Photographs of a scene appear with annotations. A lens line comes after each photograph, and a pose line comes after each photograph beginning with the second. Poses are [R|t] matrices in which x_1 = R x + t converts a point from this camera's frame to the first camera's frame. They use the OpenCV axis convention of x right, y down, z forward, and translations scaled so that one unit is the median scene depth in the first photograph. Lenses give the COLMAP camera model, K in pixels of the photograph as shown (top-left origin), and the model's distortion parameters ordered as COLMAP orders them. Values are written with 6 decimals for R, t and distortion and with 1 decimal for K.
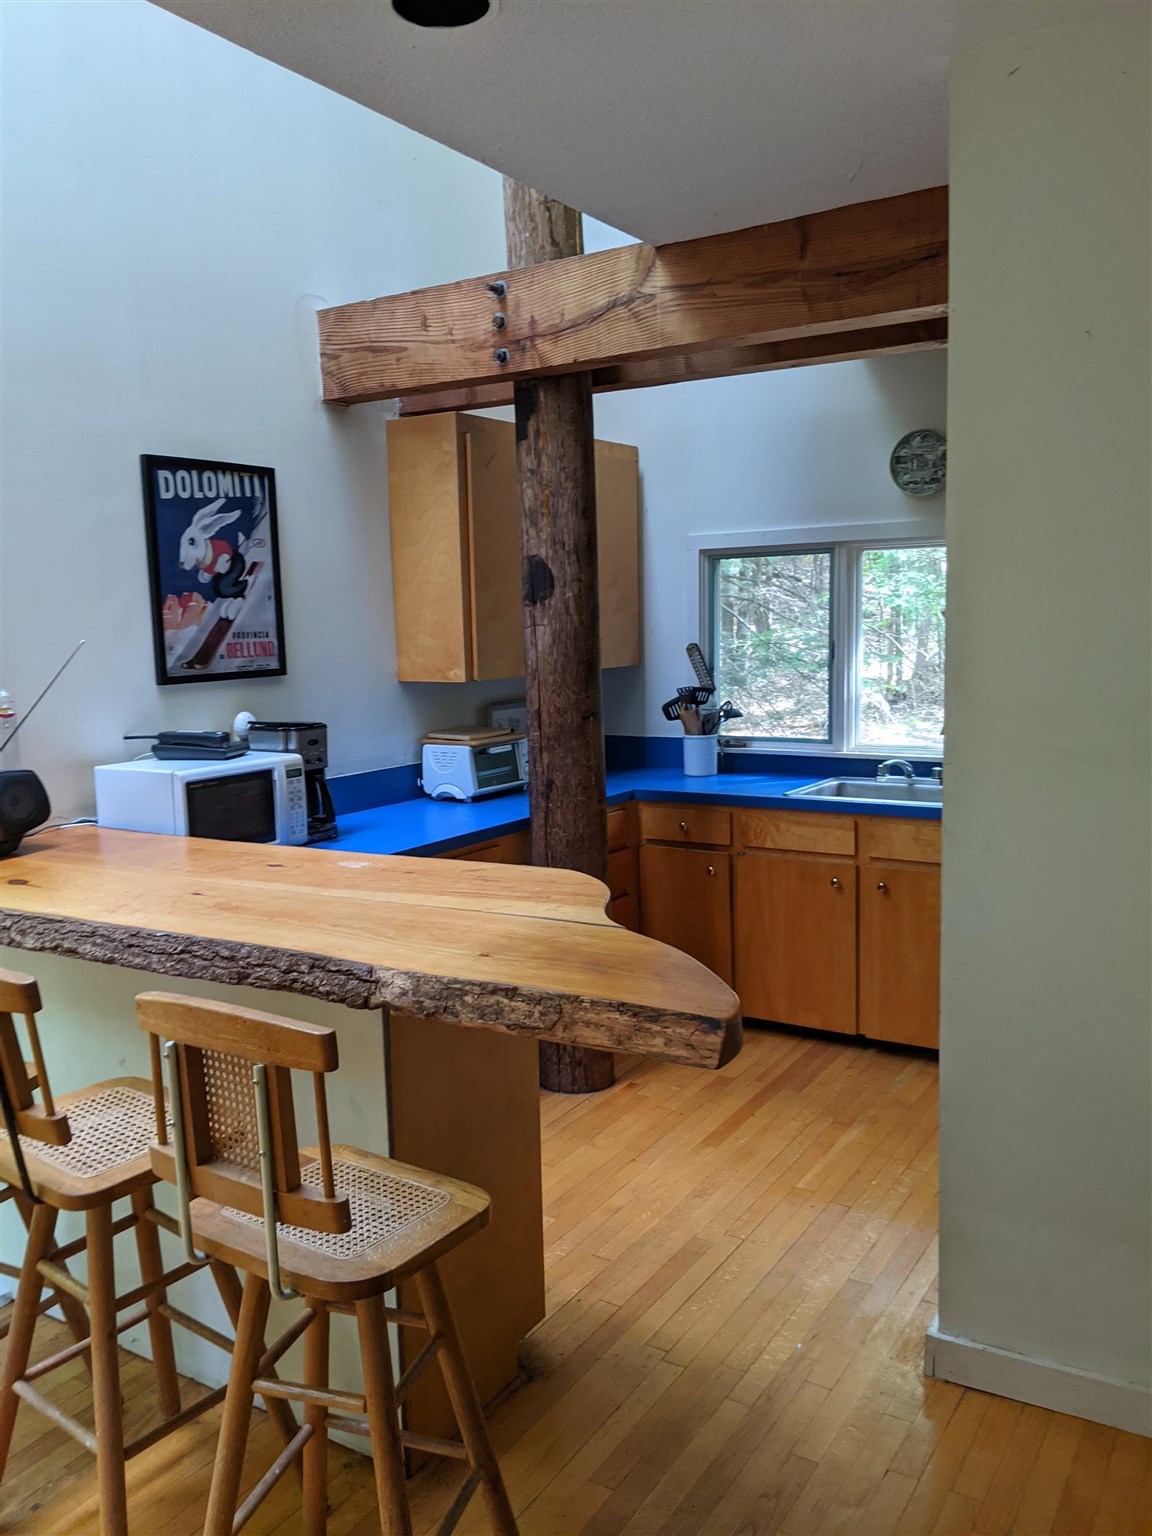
lens RADIAL K [[1231.9, 0, 576.0], [0, 1231.9, 768.0], [0, 0, 1]] dist [0.092917, -0.198829]
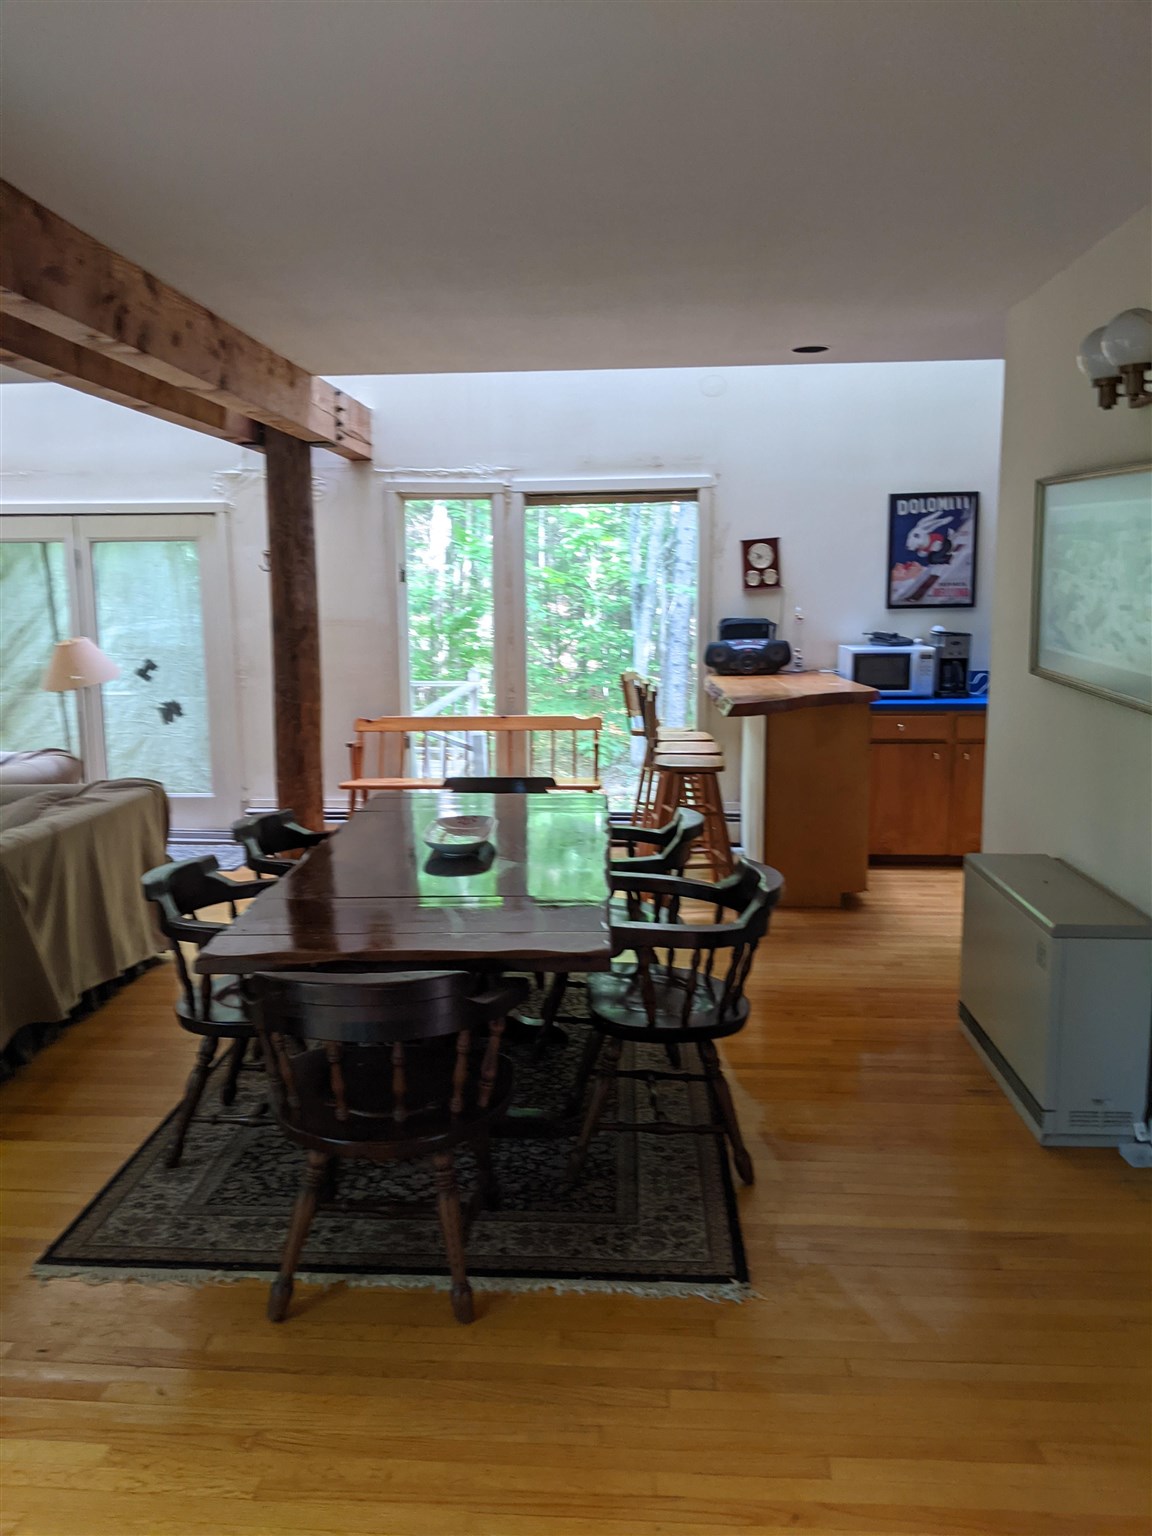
lens RADIAL K [[1231.9, 0, 576.0], [0, 1231.9, 768.0], [0, 0, 1]] dist [0.092917, -0.198829]
pose [[0.473665, 0.144314, -0.868801, 1.117769], [-0.108350, 0.988538, 0.105132, 0.028781], [0.874015, 0.044337, 0.483873, -0.367174]]
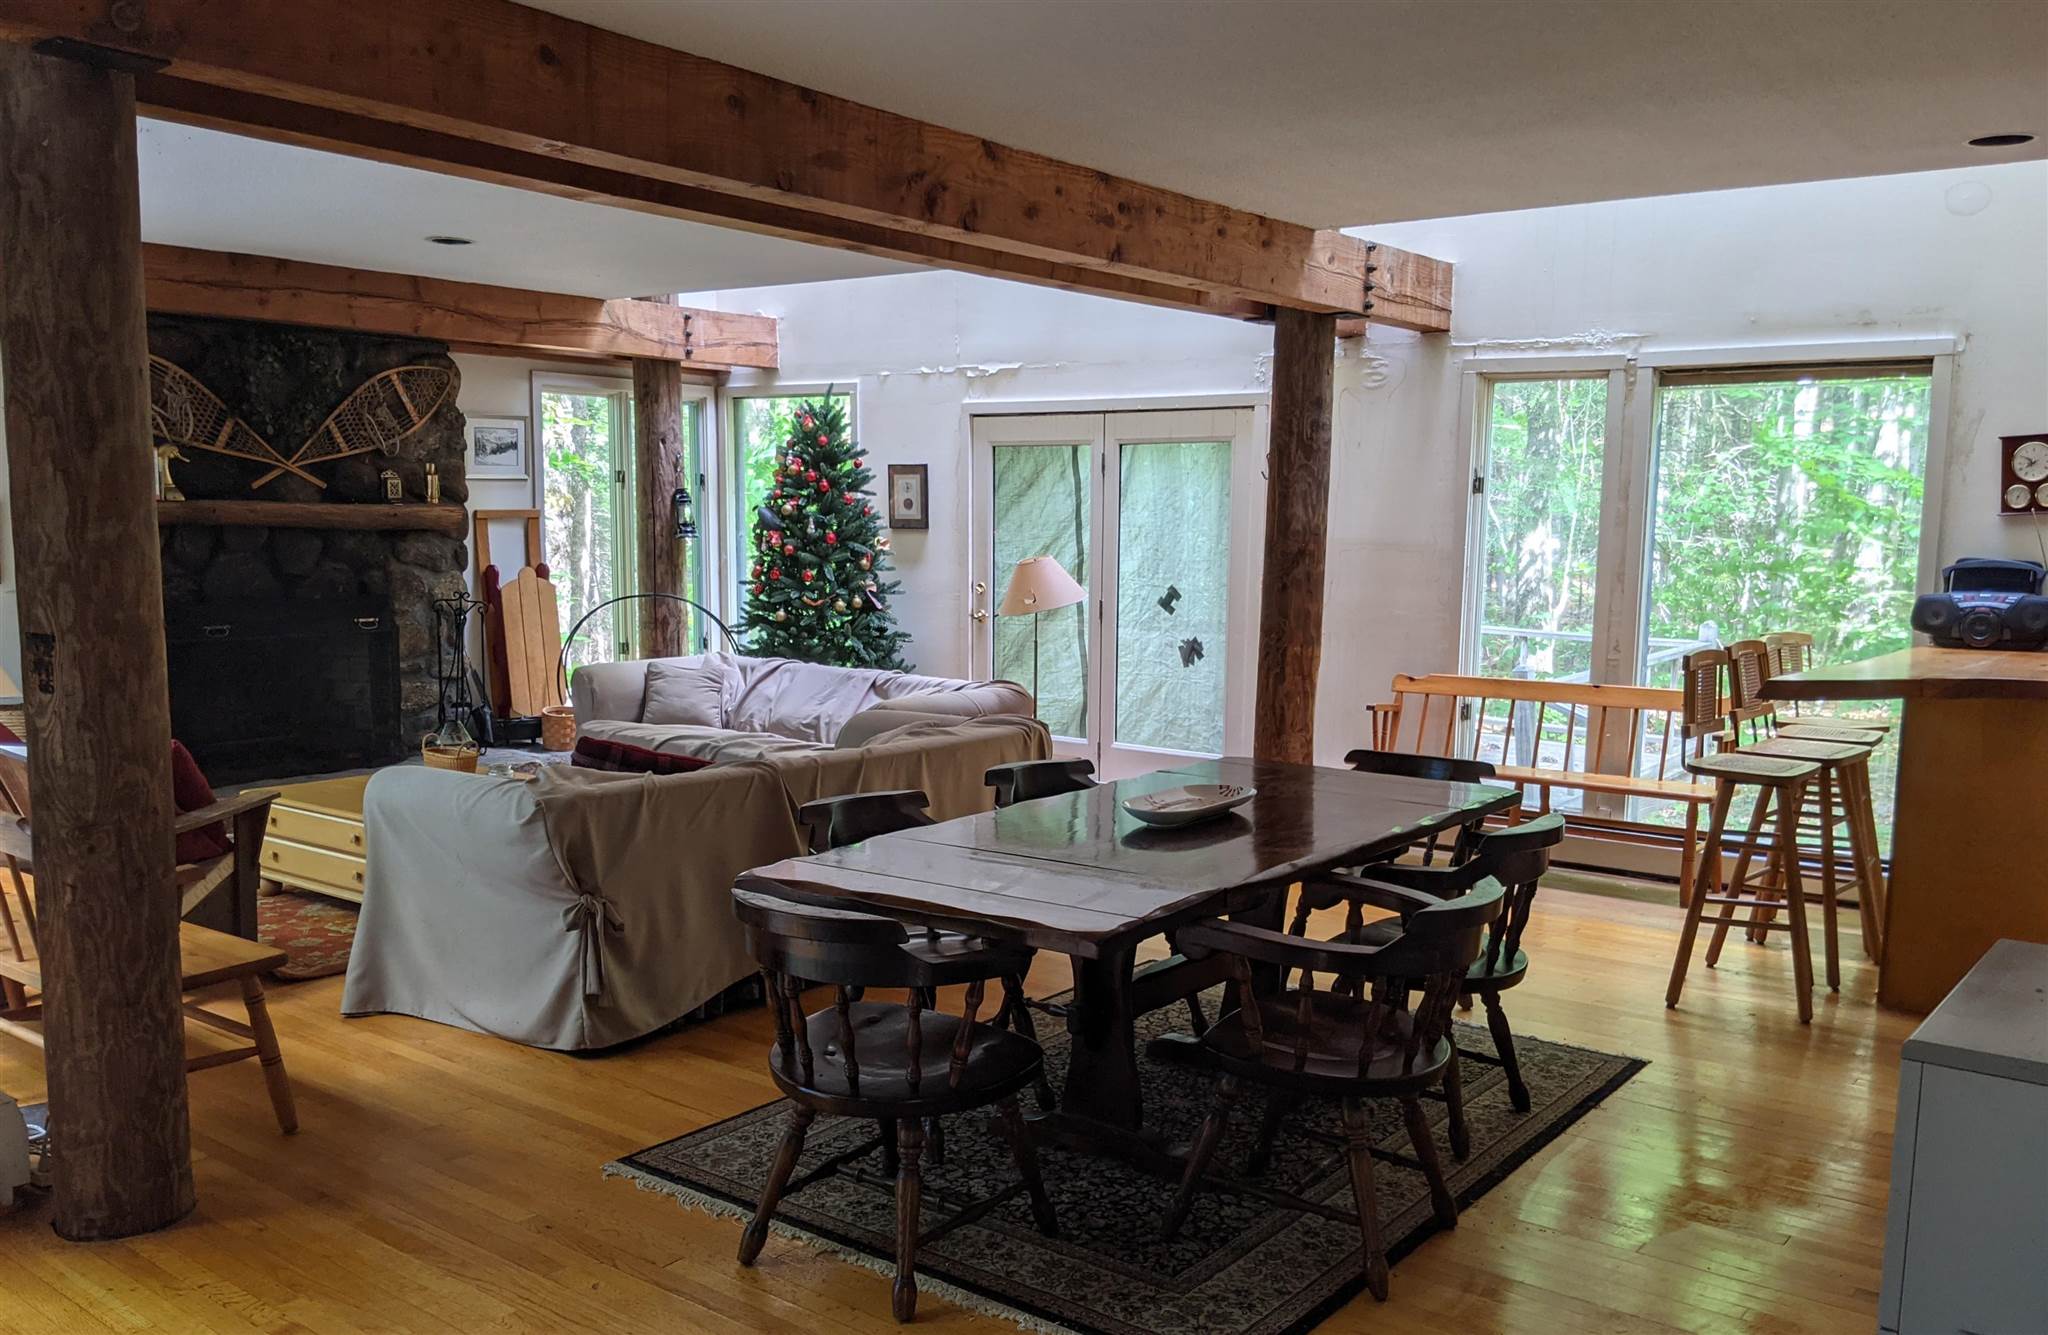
lens RADIAL K [[1702.9, 0, 1020.3], [0, 1702.9, 746.3], [0, 0, 1]] dist [0.082540, -0.228953]
pose [[-0.095823, 0.160370, -0.982395, 1.296148], [-0.126772, 0.976933, 0.171844, -0.013415], [0.987293, 0.141007, -0.073283, -0.025883]]
